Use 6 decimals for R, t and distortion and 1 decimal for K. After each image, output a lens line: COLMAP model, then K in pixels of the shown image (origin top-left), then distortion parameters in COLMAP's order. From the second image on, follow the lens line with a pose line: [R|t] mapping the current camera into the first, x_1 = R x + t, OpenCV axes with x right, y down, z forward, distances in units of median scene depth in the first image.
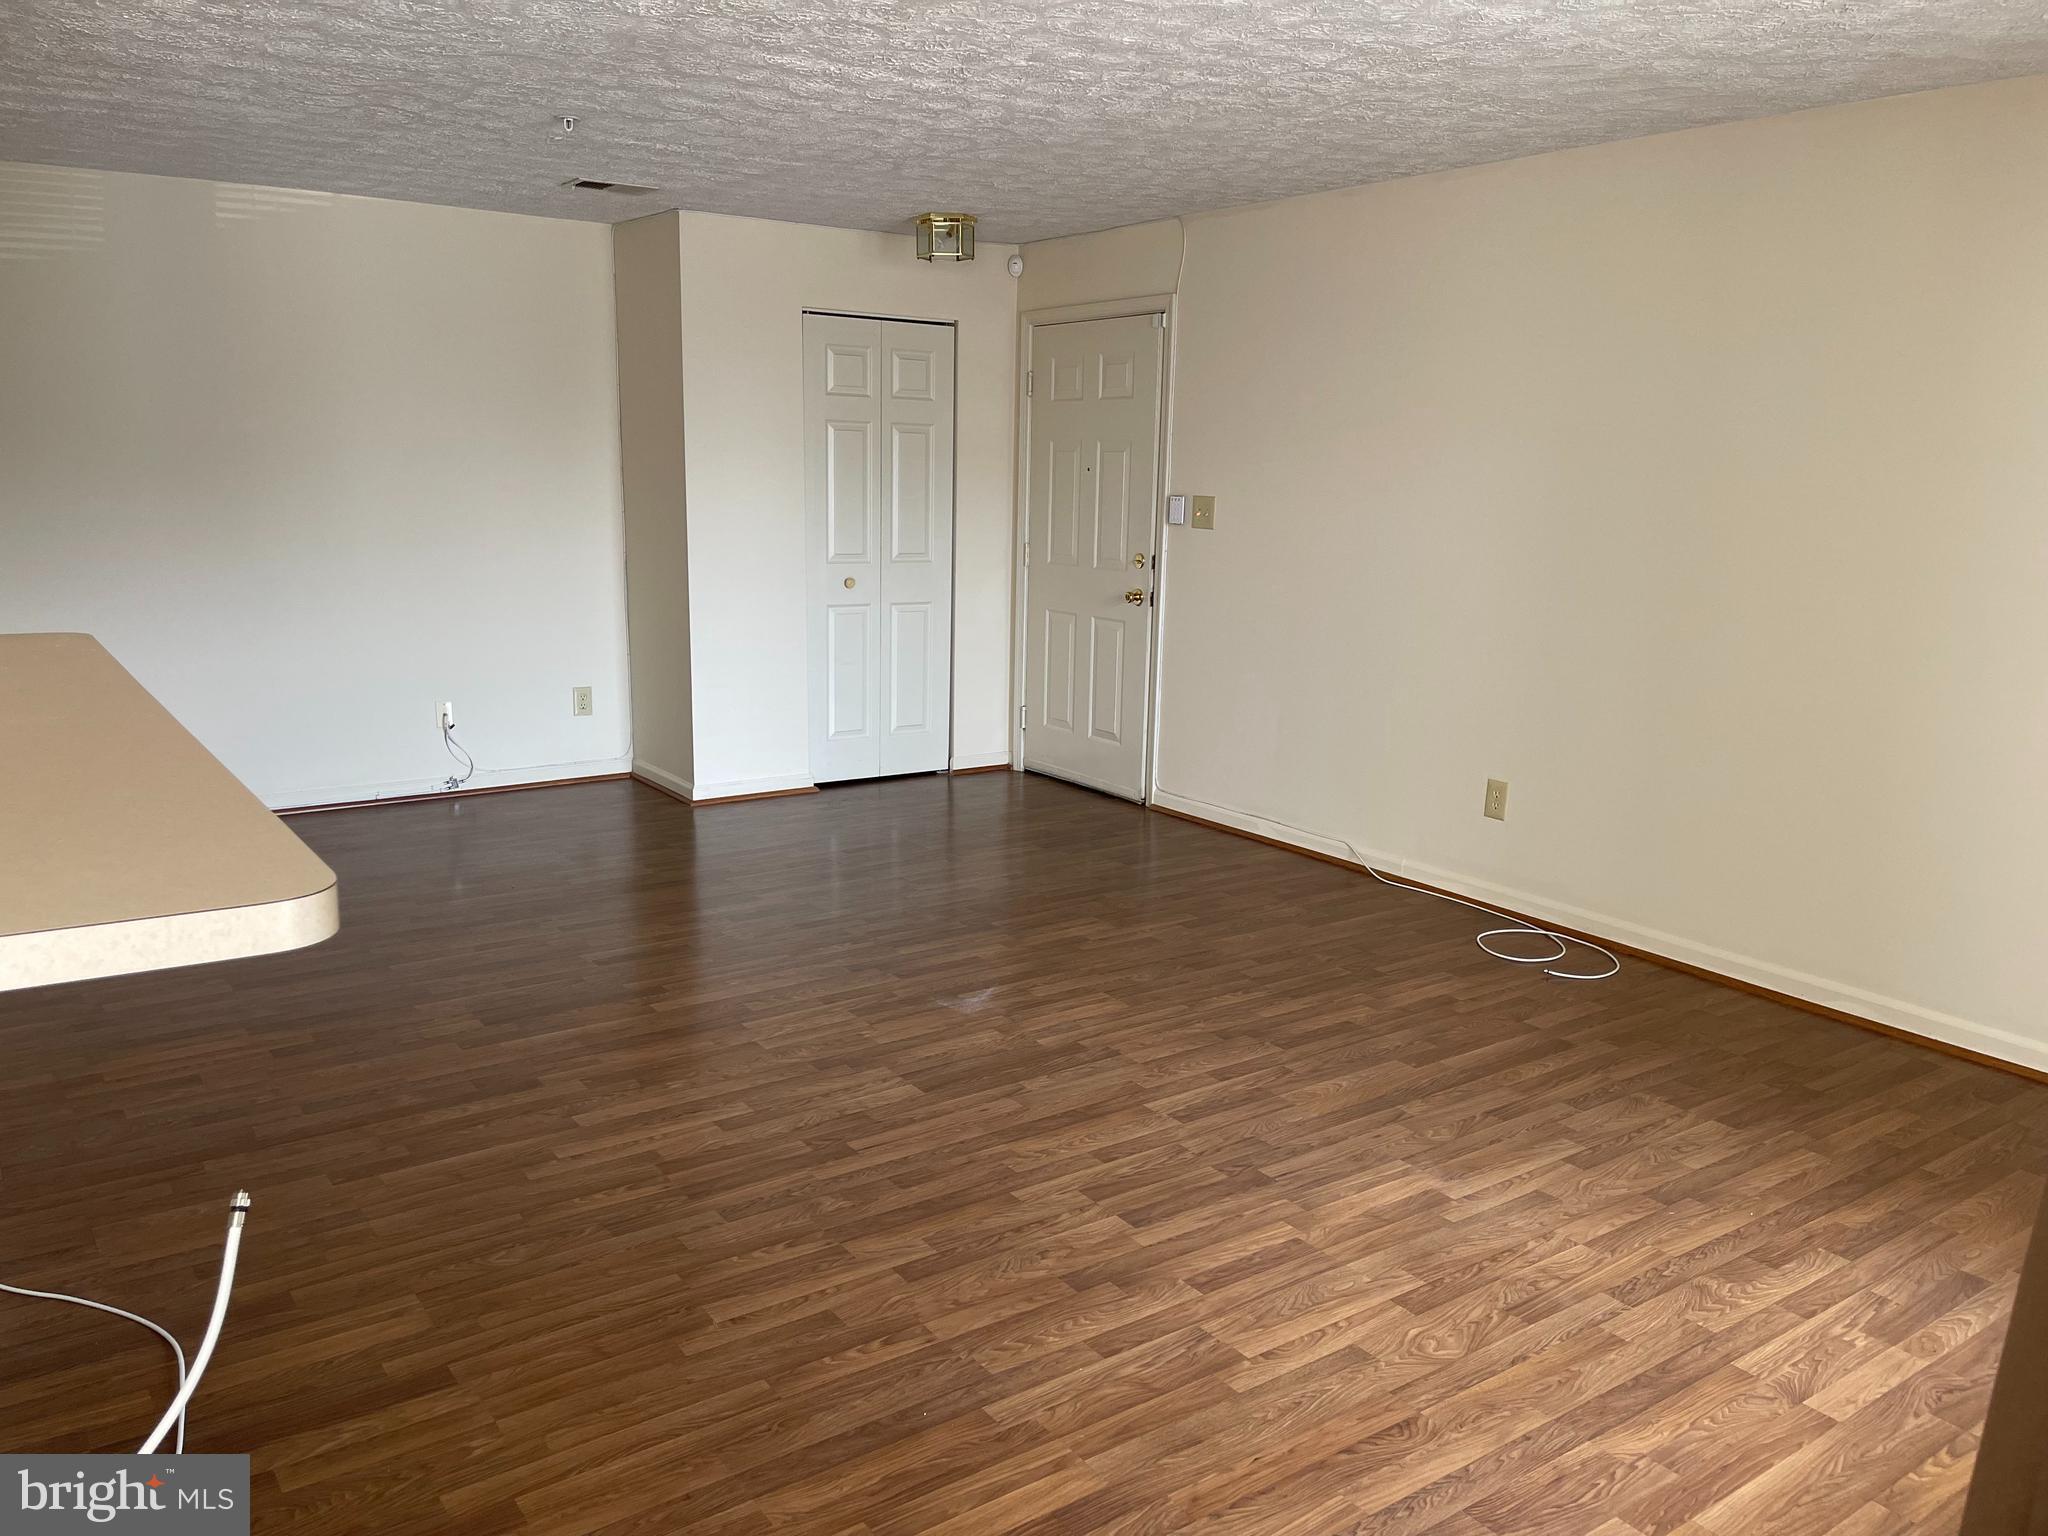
lens RADIAL K [[1545.2, 0, 1024.0], [0, 1545.2, 768.0], [0, 0, 1]] dist [0.075527, -0.102573]
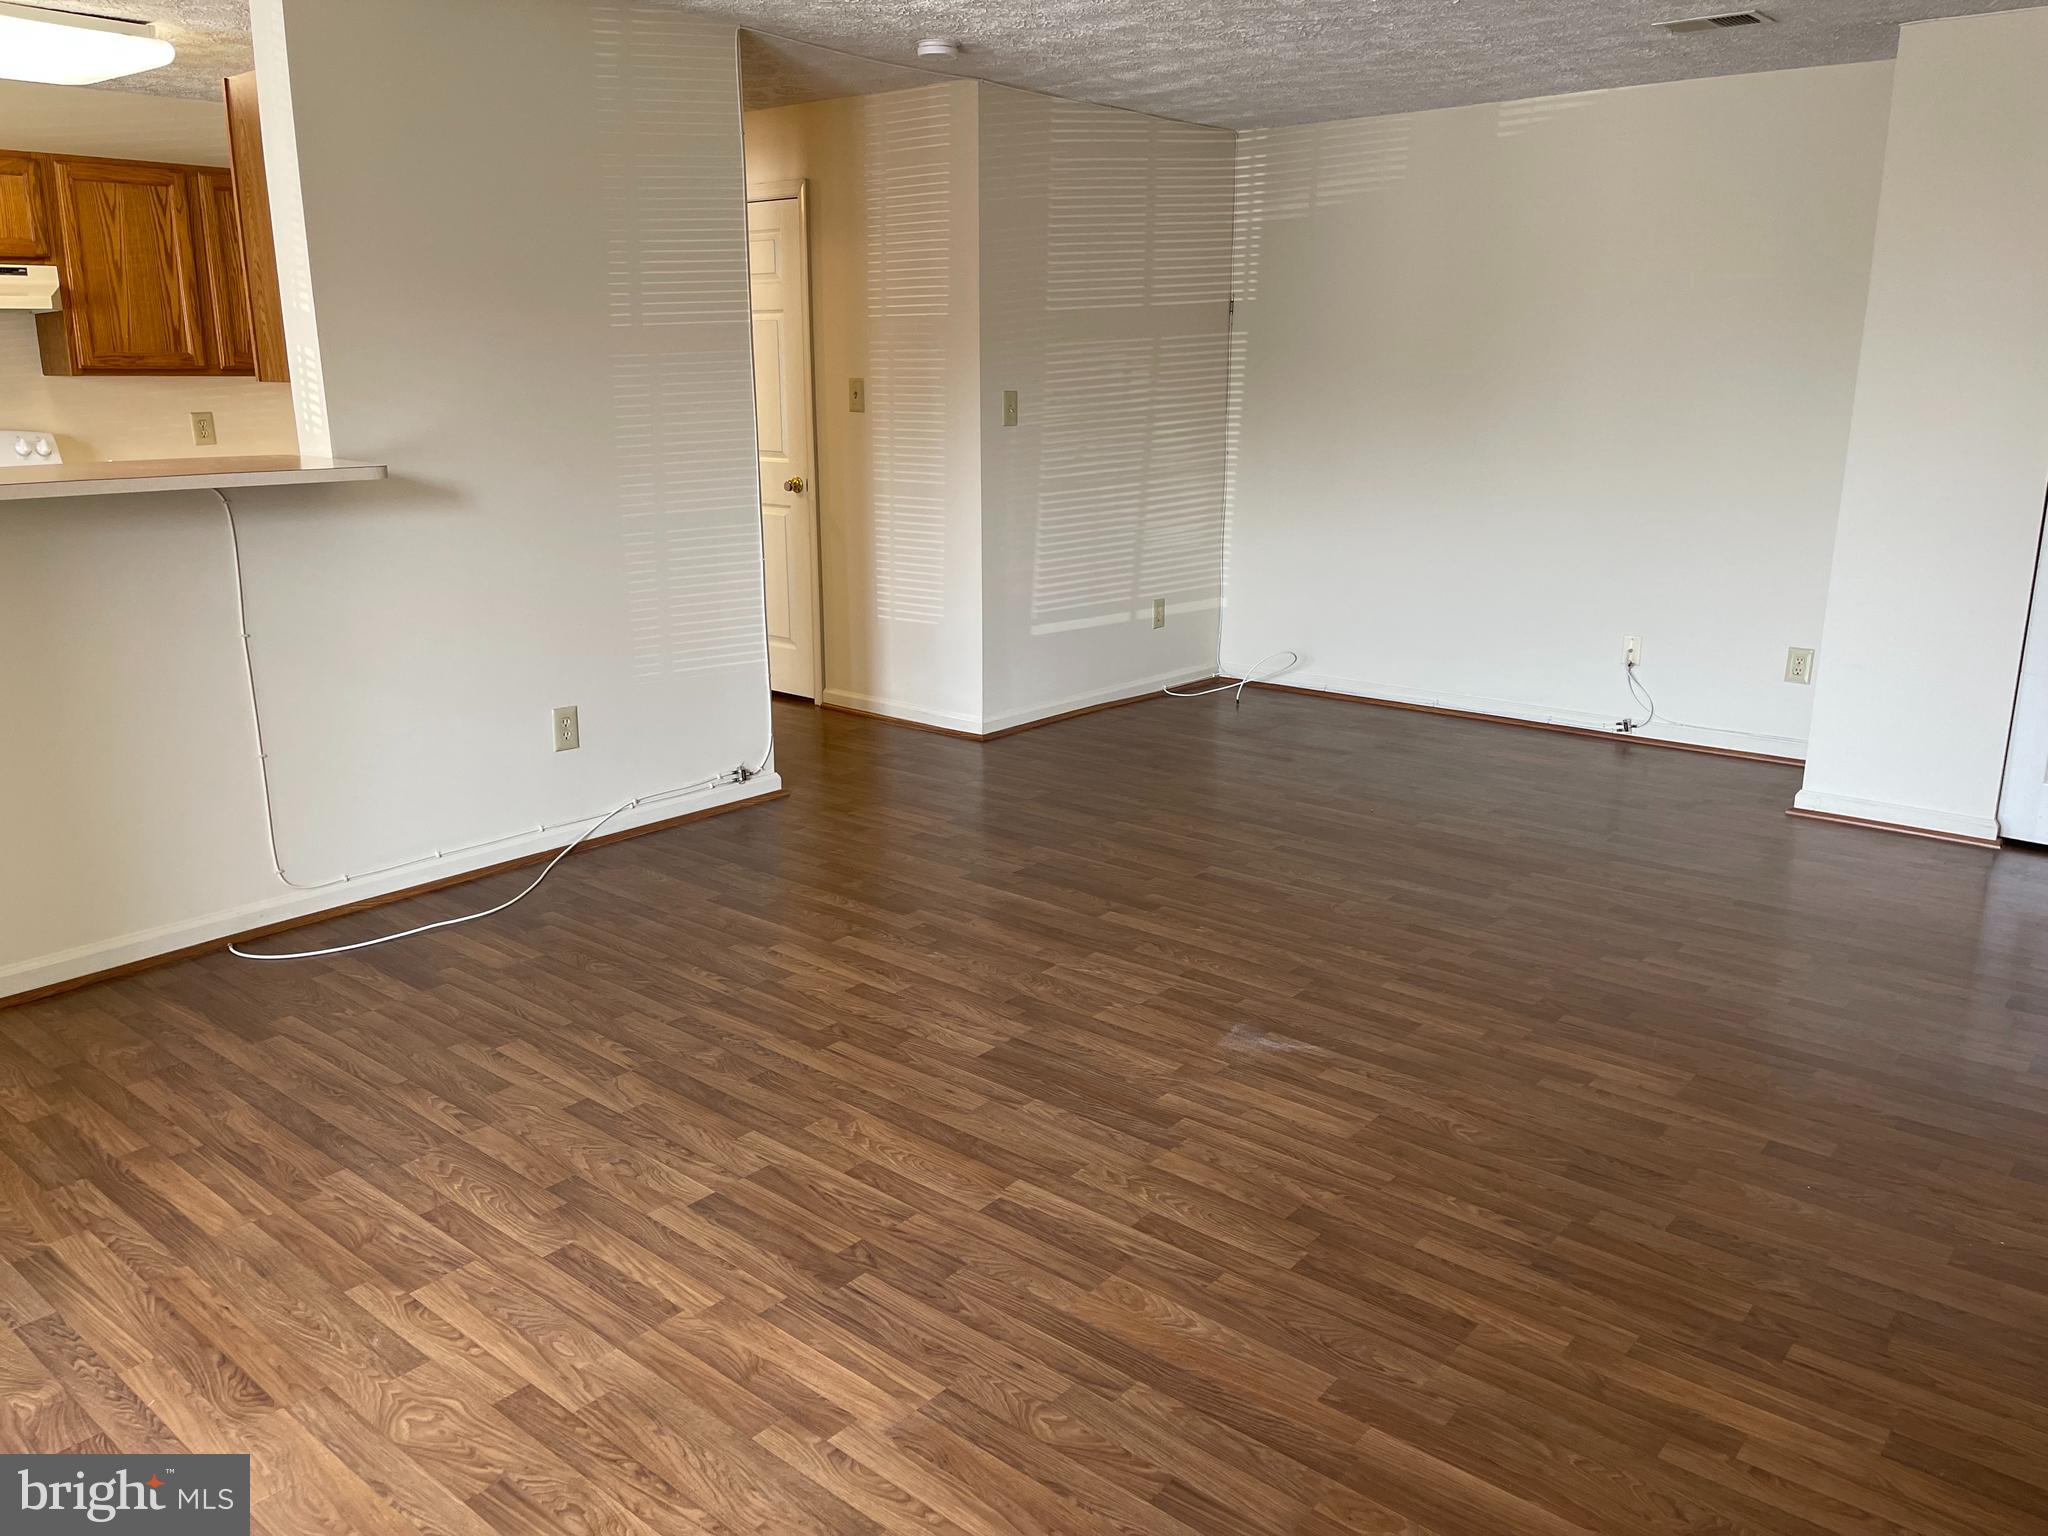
lens RADIAL K [[1546.2, 0, 1022.7], [0, 1546.2, 745.3], [0, 0, 1]] dist [0.076245, -0.094998]
pose [[0.249838, 0.213555, -0.944444, 0.842109], [-0.186556, 0.967718, 0.169467, -0.139753], [0.950146, 0.133853, 0.281613, 0.820092]]
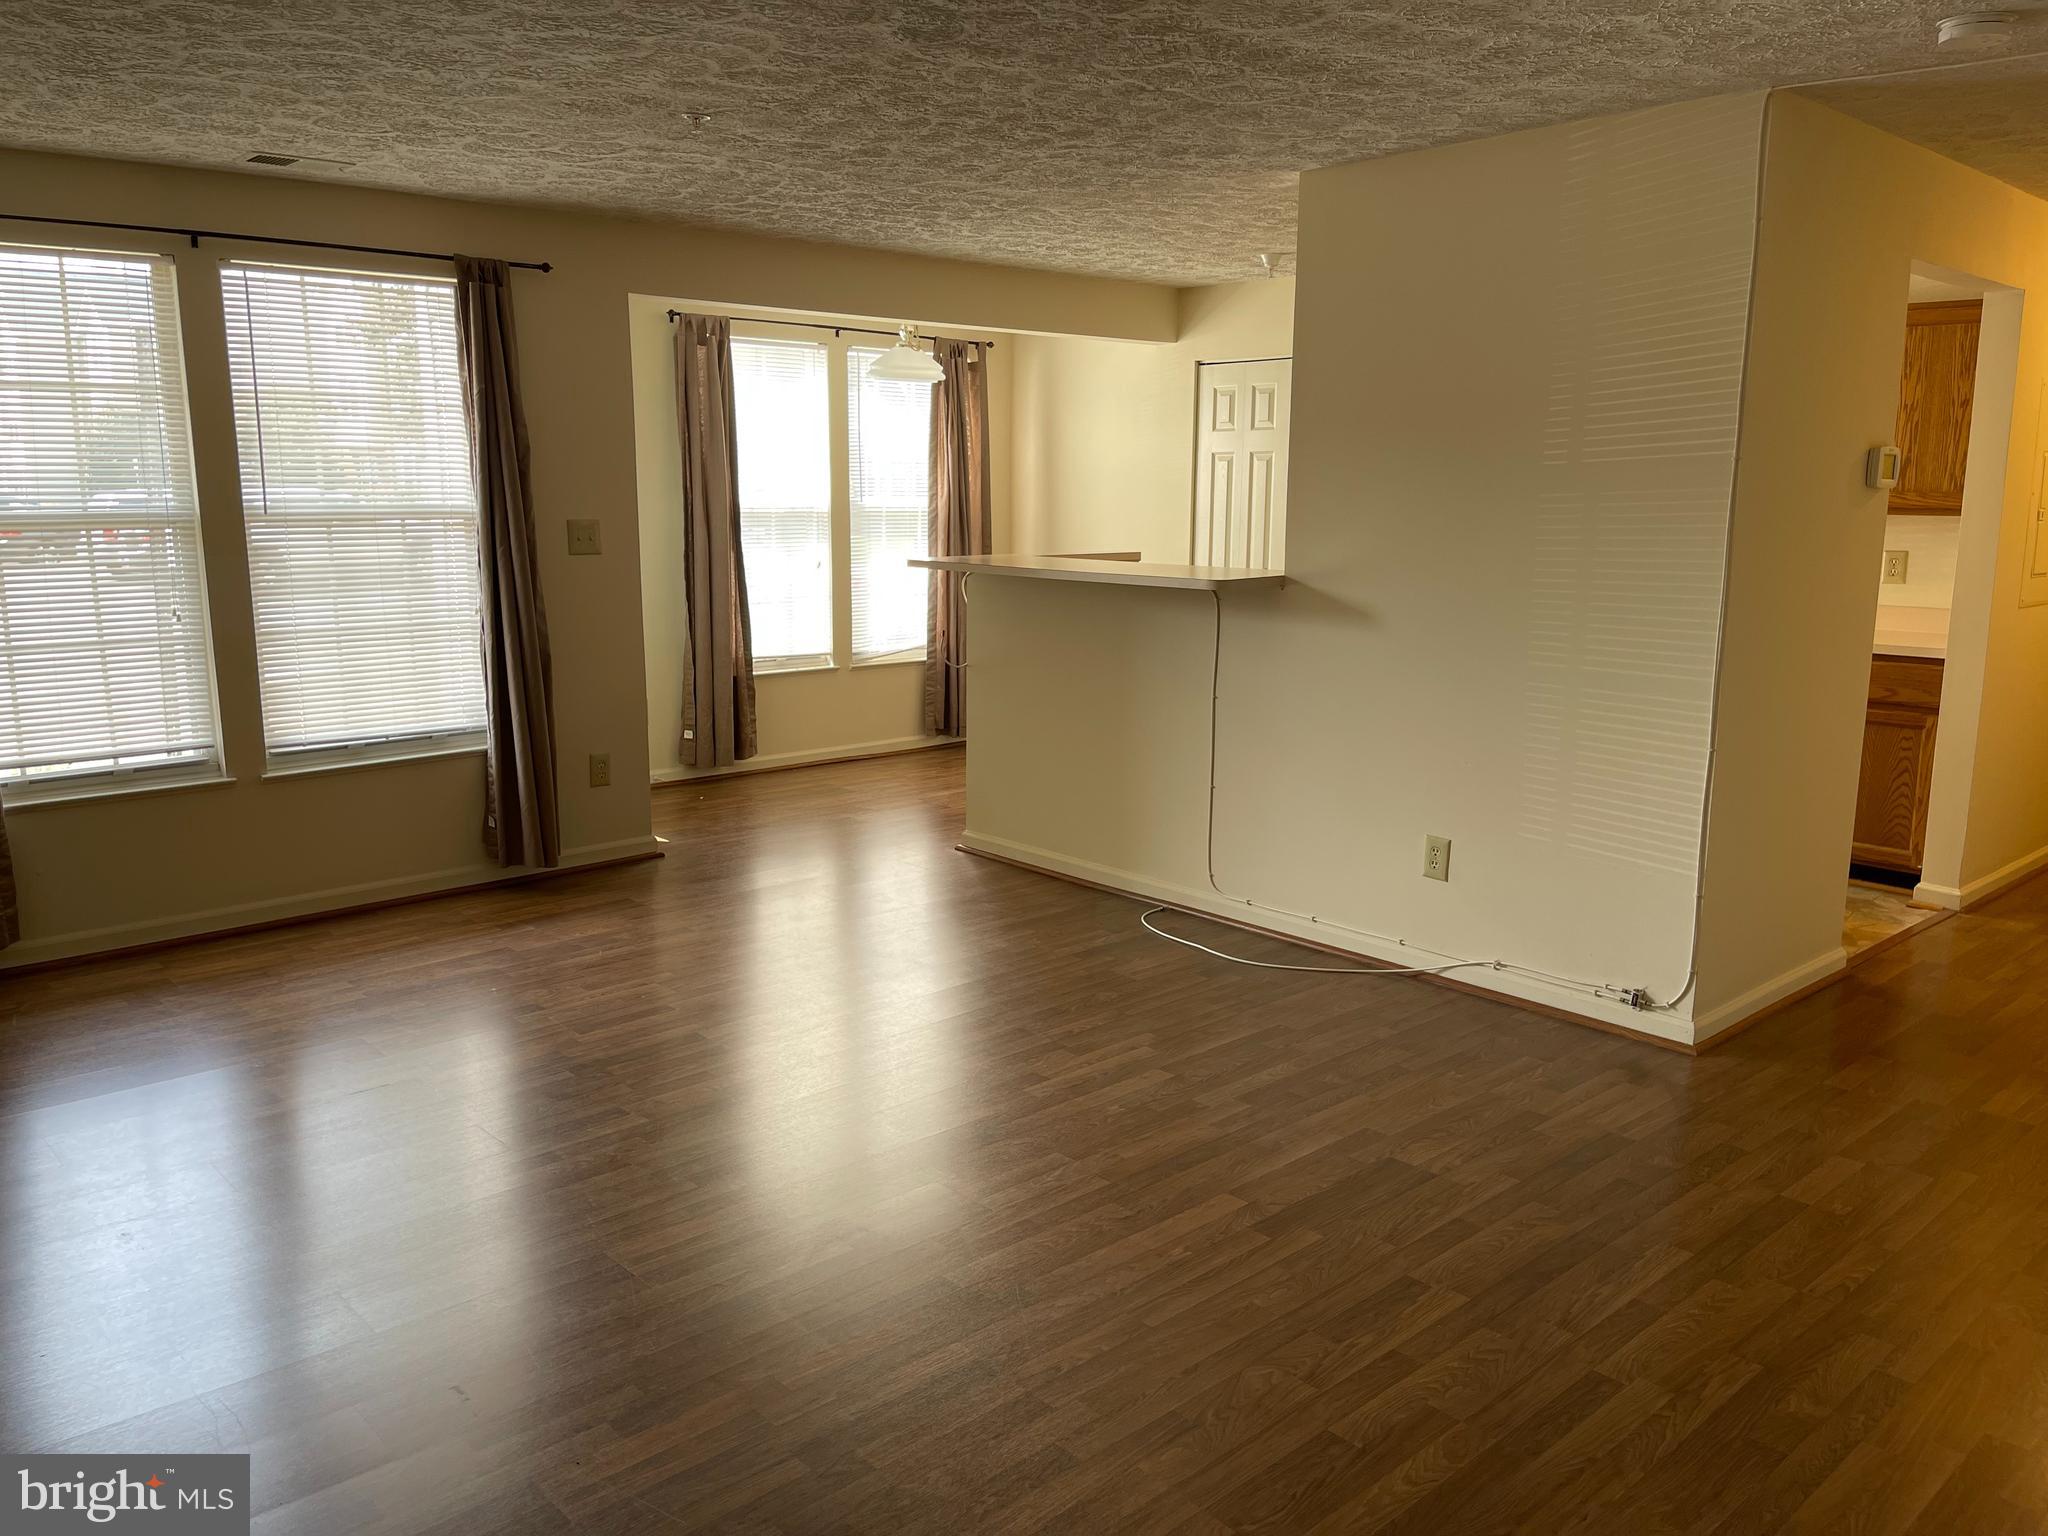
lens RADIAL K [[1552.7, 0, 1024.0], [0, 1552.7, 768.0], [0, 0, 1]] dist [0.005204, -0.000210]
pose [[-0.991736, -0.002548, -0.128269, -0.036935], [-0.050361, 0.927283, 0.370957, -0.419915], [0.117997, 0.374352, -0.919749, 2.045656]]
